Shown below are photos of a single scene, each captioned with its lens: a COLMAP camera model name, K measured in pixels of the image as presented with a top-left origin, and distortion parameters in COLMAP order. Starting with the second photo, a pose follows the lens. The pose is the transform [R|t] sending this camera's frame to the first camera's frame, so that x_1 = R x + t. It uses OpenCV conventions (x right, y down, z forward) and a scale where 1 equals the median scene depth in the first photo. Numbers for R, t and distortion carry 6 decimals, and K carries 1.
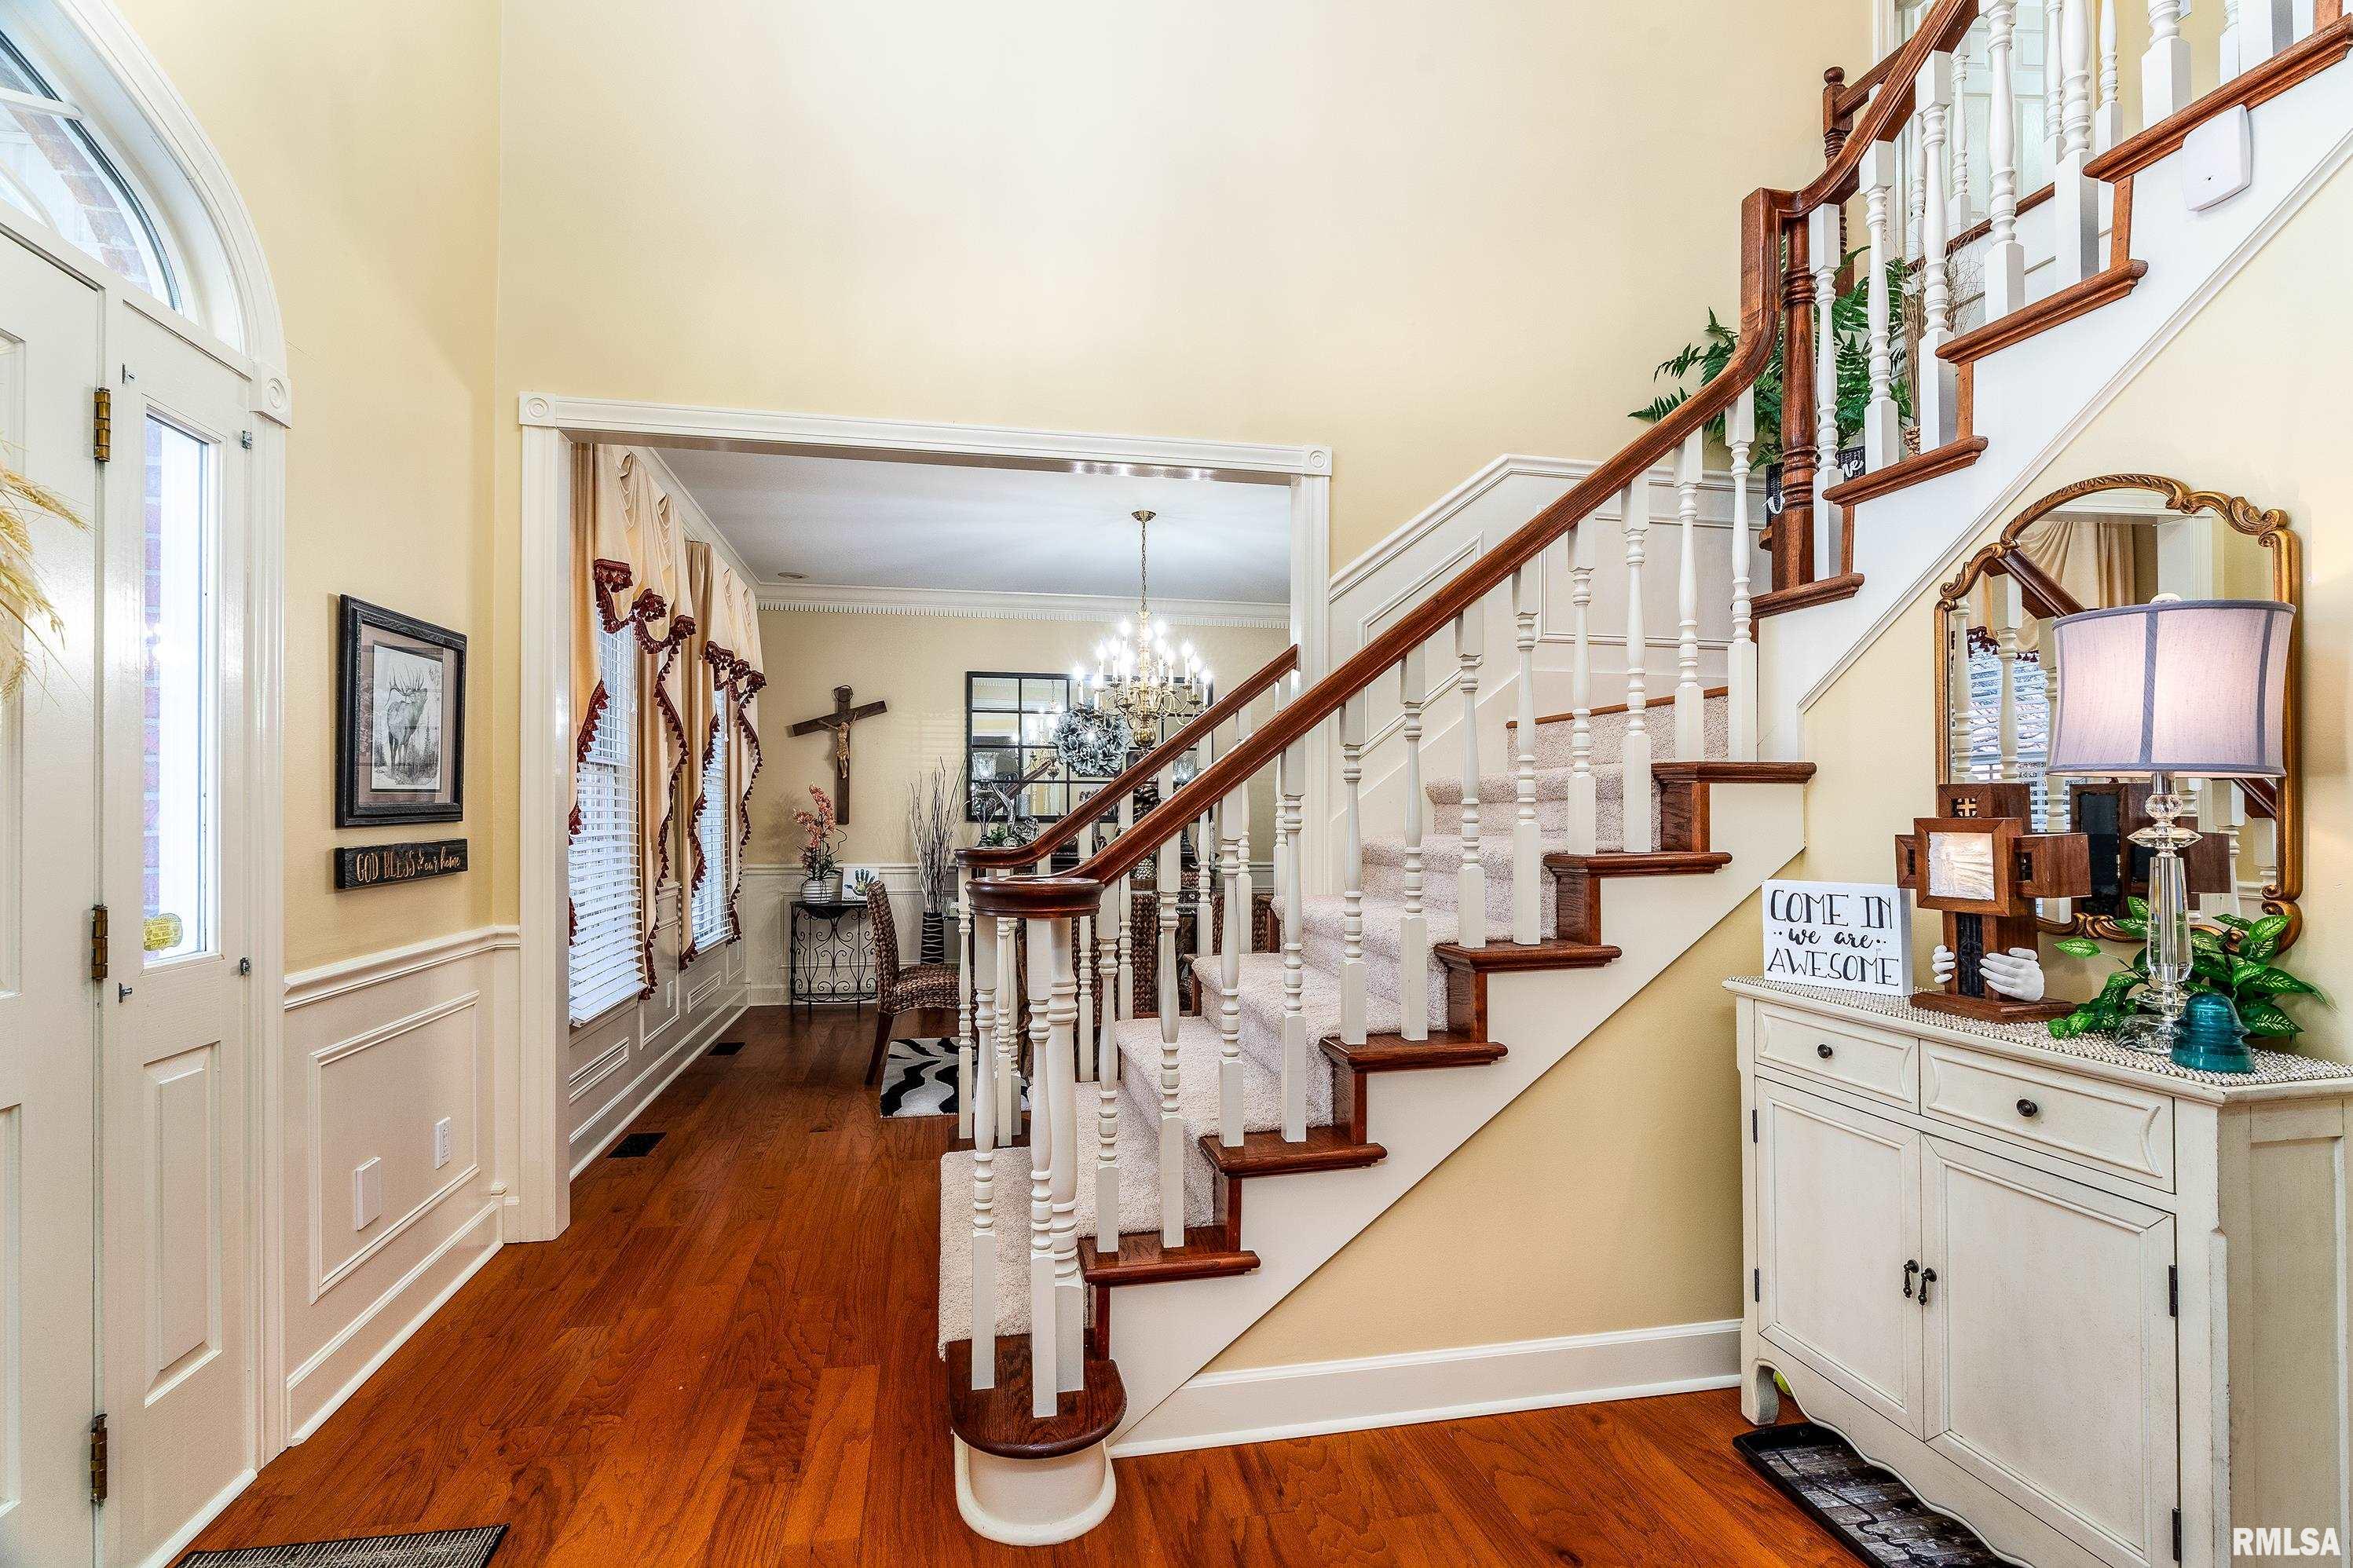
lens RADIAL K [[1077.3, 0, 1157.7], [0, 1077.3, 803.3], [0, 0, 1]] dist [-0.003197, 0.001323]
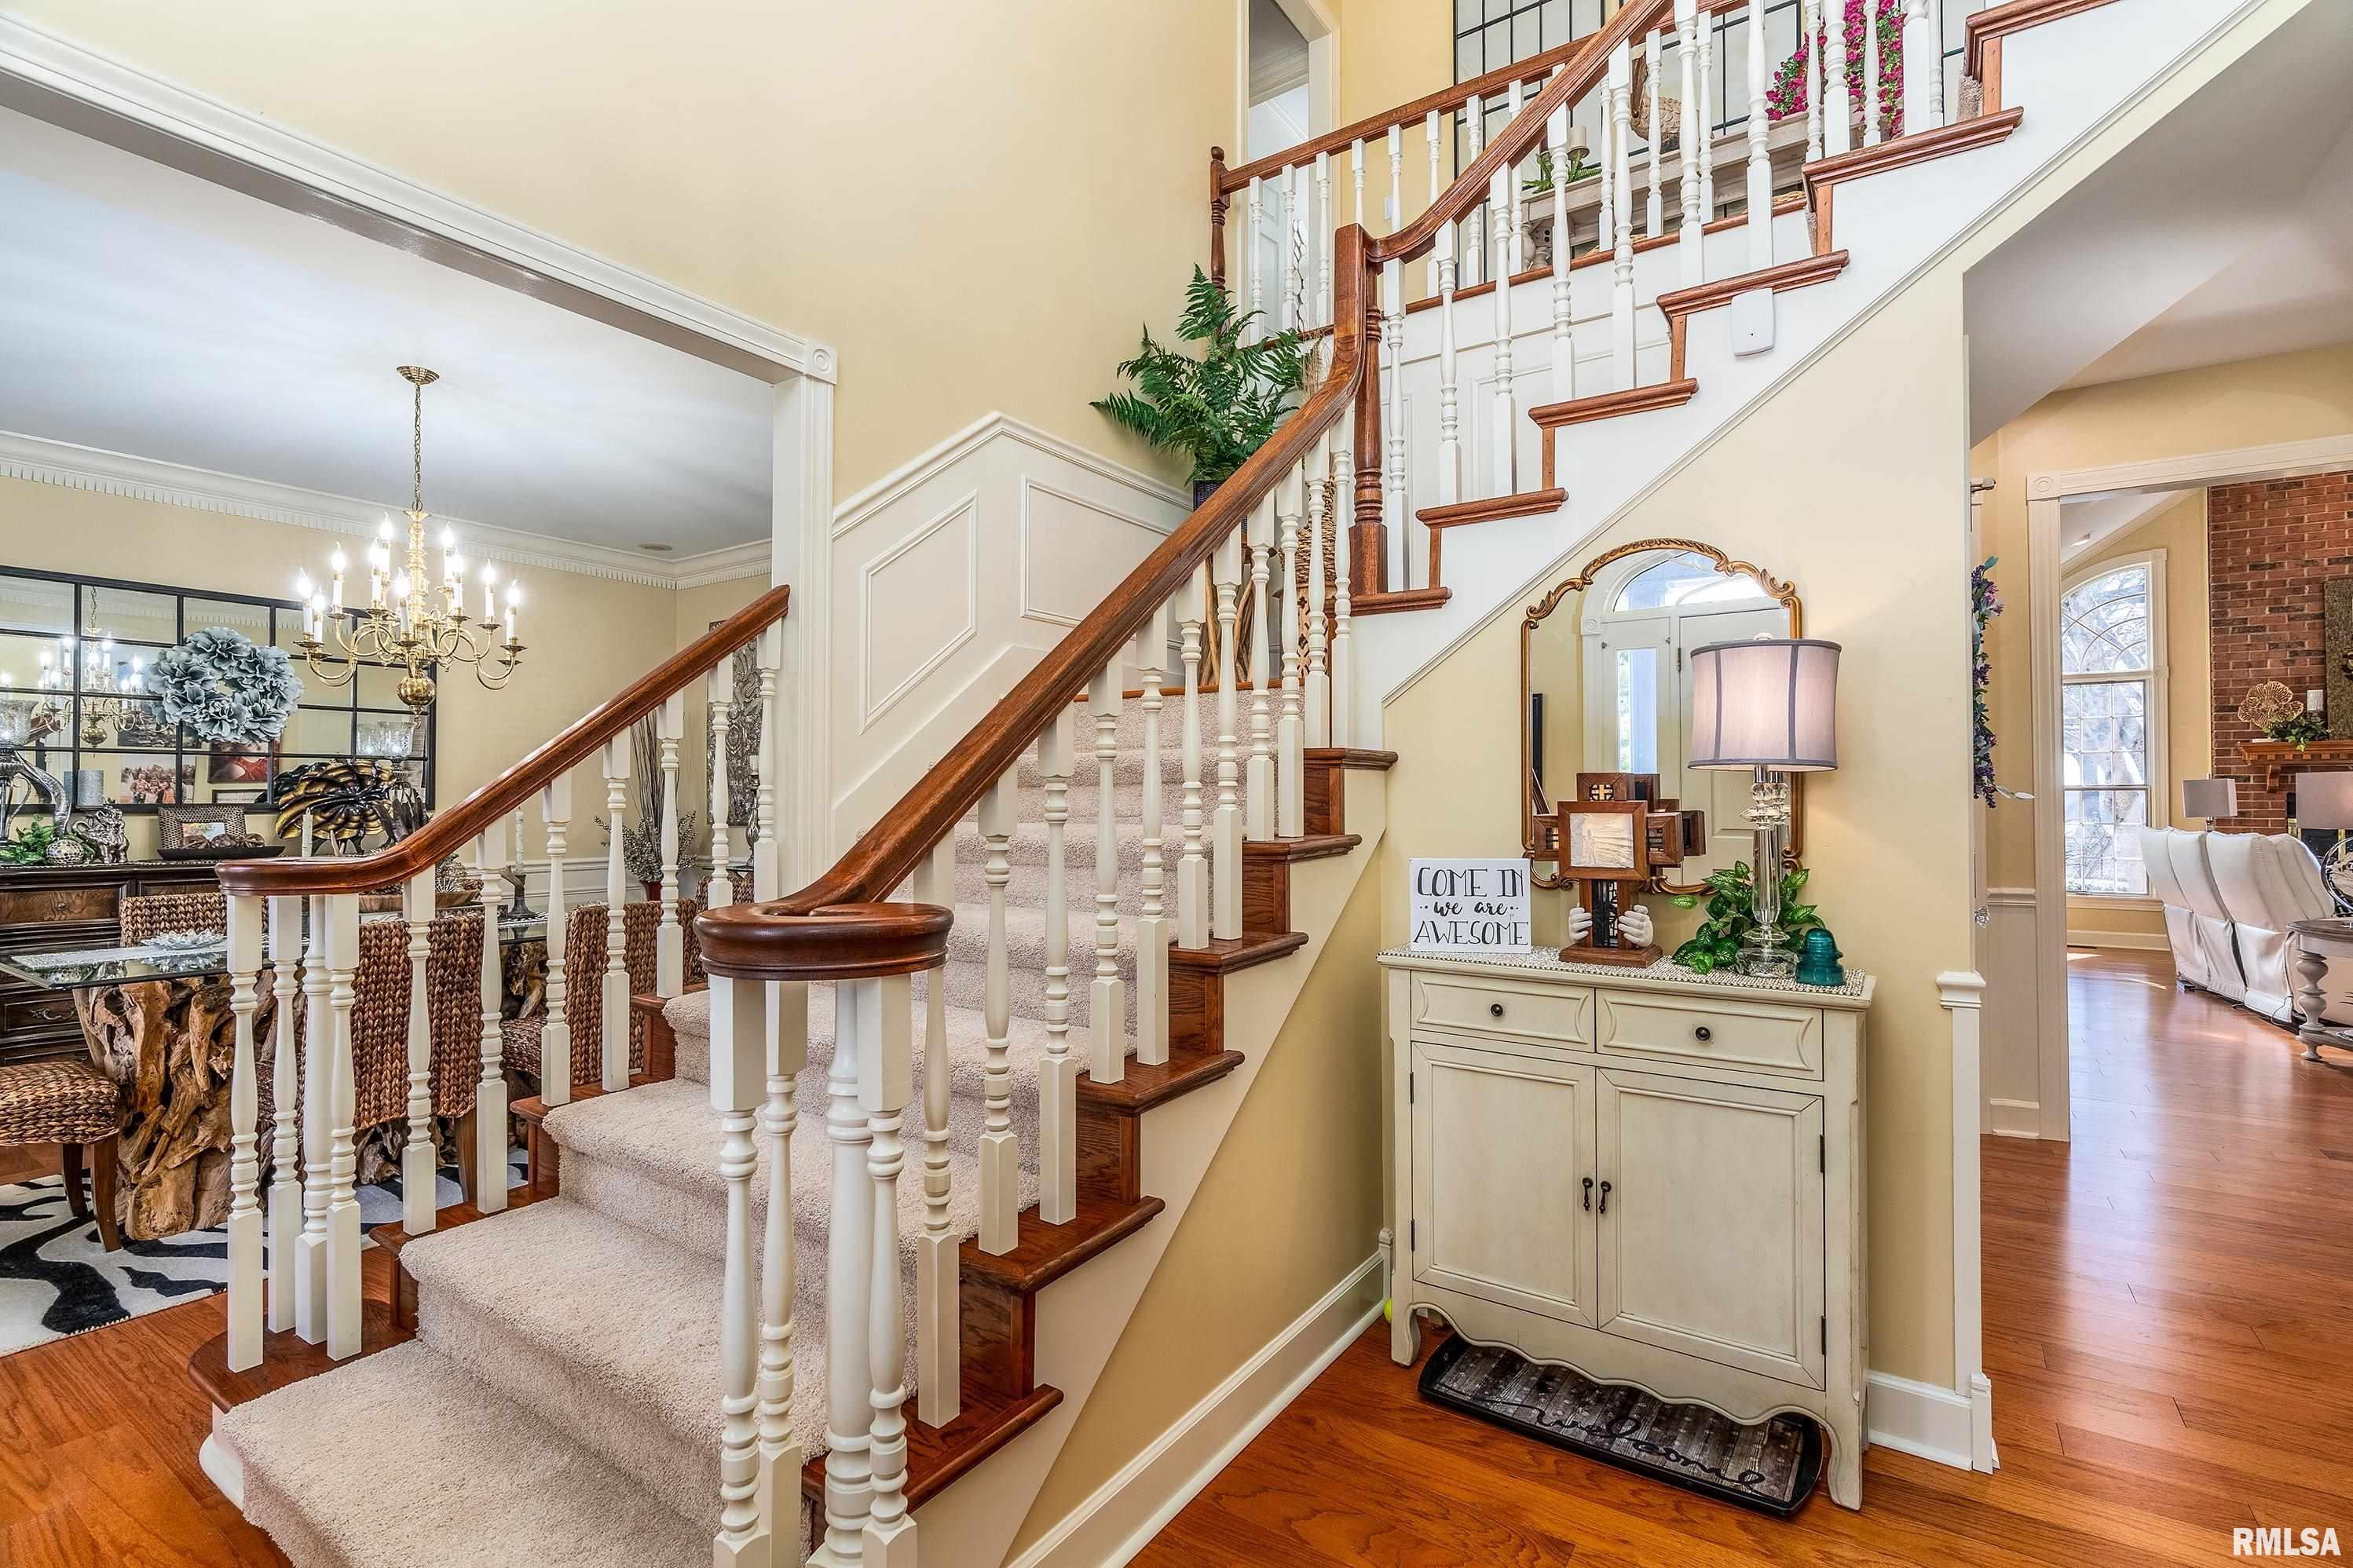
lens RADIAL K [[1077.3, 0, 1169.2], [0, 1077.3, 786.3], [0, 0, 1]] dist [-0.003197, 0.001323]
pose [[0.716589, 0.006525, 0.697465, -0.383453], [-0.004426, 0.999979, -0.004807, 0.004349], [-0.697482, 0.000358, 0.716603, 0.406086]]
